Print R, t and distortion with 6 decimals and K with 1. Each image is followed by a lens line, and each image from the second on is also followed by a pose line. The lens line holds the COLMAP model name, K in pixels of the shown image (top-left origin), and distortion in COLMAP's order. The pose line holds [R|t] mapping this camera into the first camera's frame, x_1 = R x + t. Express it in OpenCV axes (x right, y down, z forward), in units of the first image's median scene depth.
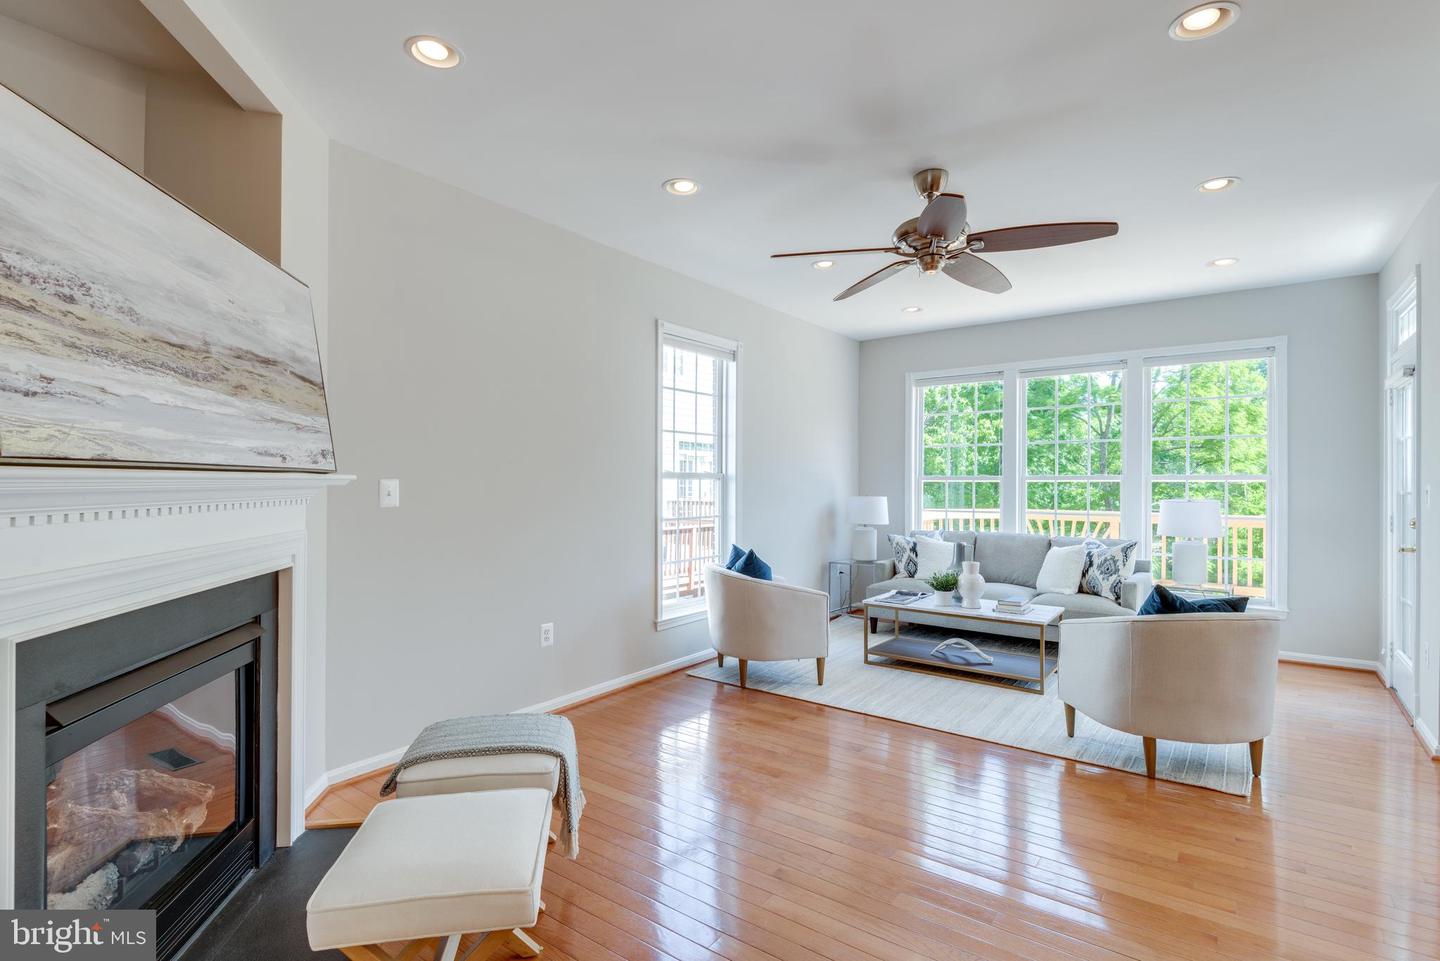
lens RADIAL K [[688.2, 0, 720.0], [0, 688.2, 480.5], [0, 0, 1]] dist [0.029424, -0.023399]
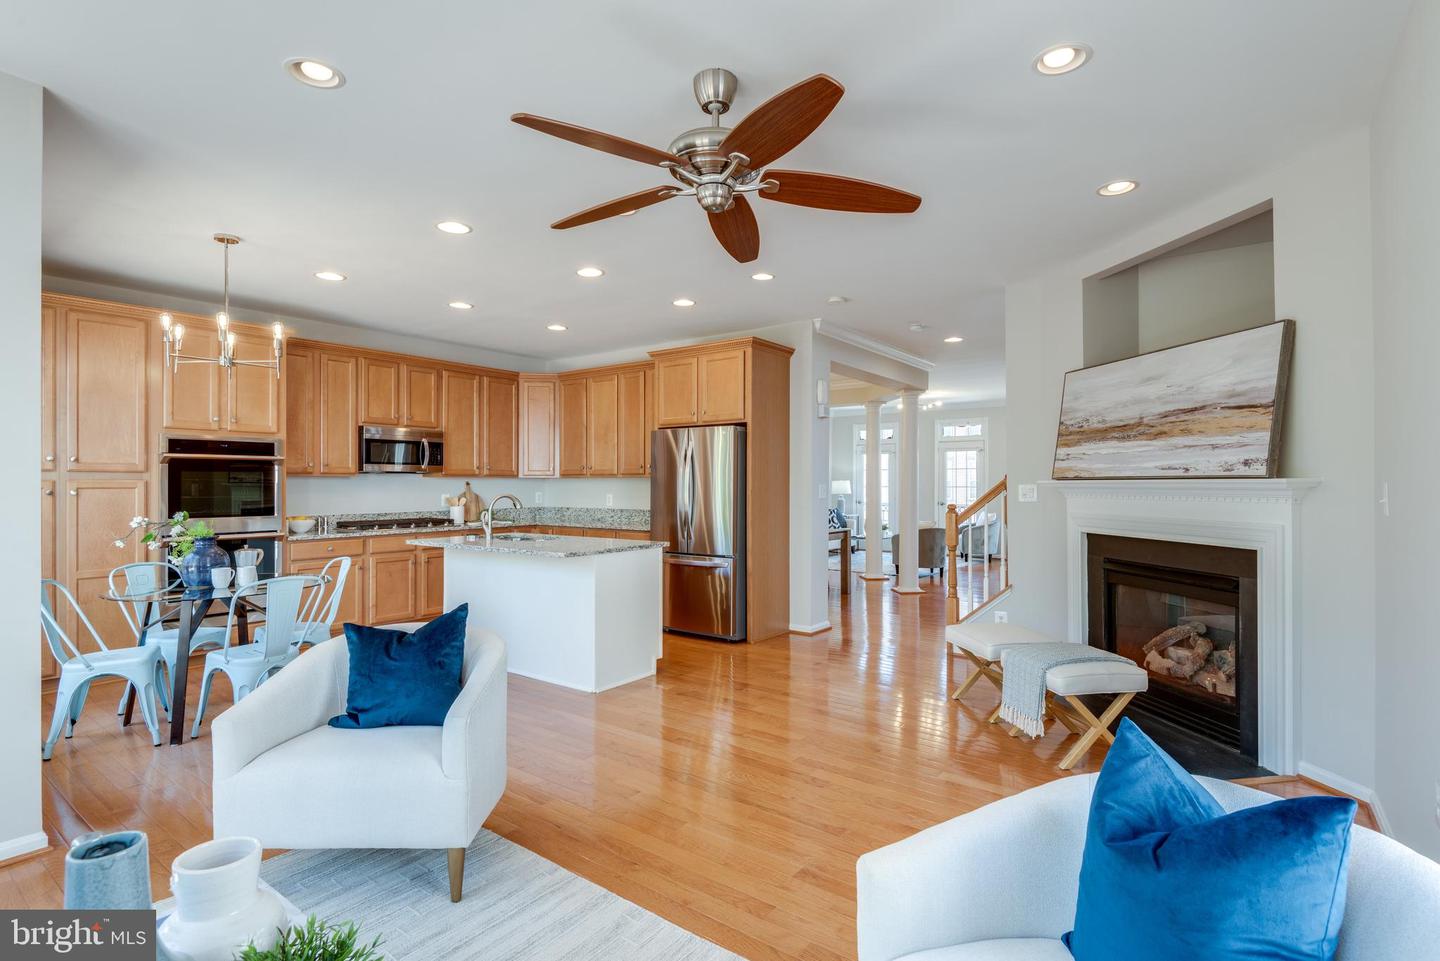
lens RADIAL K [[704.3, 0, 724.4], [0, 704.3, 481.6], [0, 0, 1]] dist [0.028160, -0.026384]
pose [[-0.999993, -0.000719, 0.003568, 0.512530], [-0.000734, 0.999991, -0.004121, 0.002883], [-0.003565, -0.004123, -0.999985, 3.182502]]
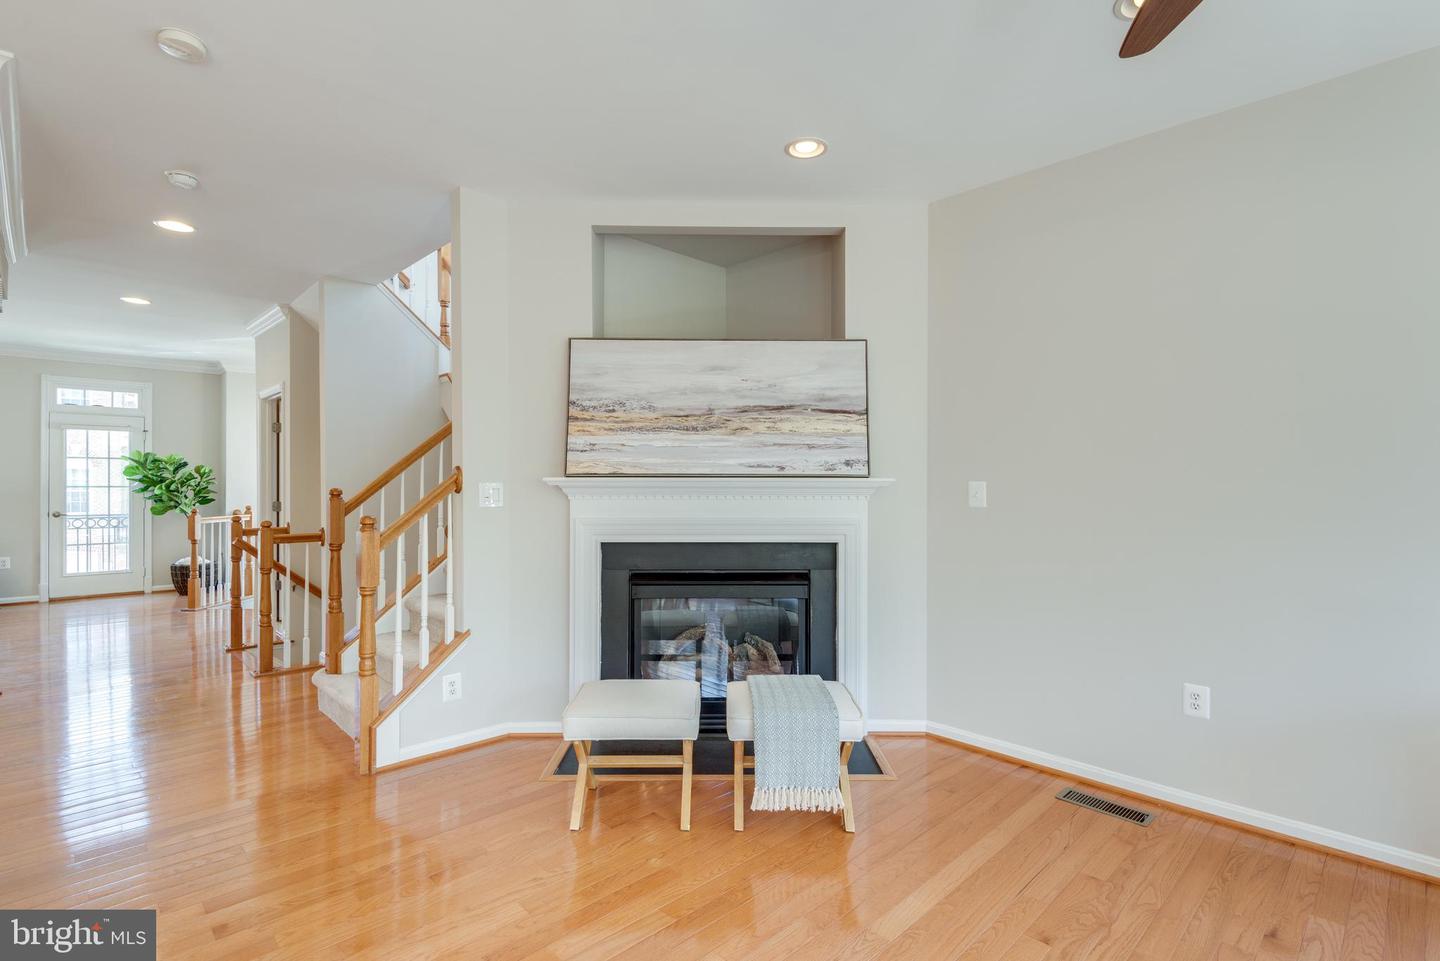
lens RADIAL K [[688.2, 0, 720.0], [0, 688.2, 480.5], [0, 0, 1]] dist [0.029424, -0.023399]
pose [[-0.151679, -0.002429, -0.988427, 1.125936], [-0.001478, 0.999996, -0.002230, -0.000883], [0.988429, 0.001122, -0.151682, 1.330691]]
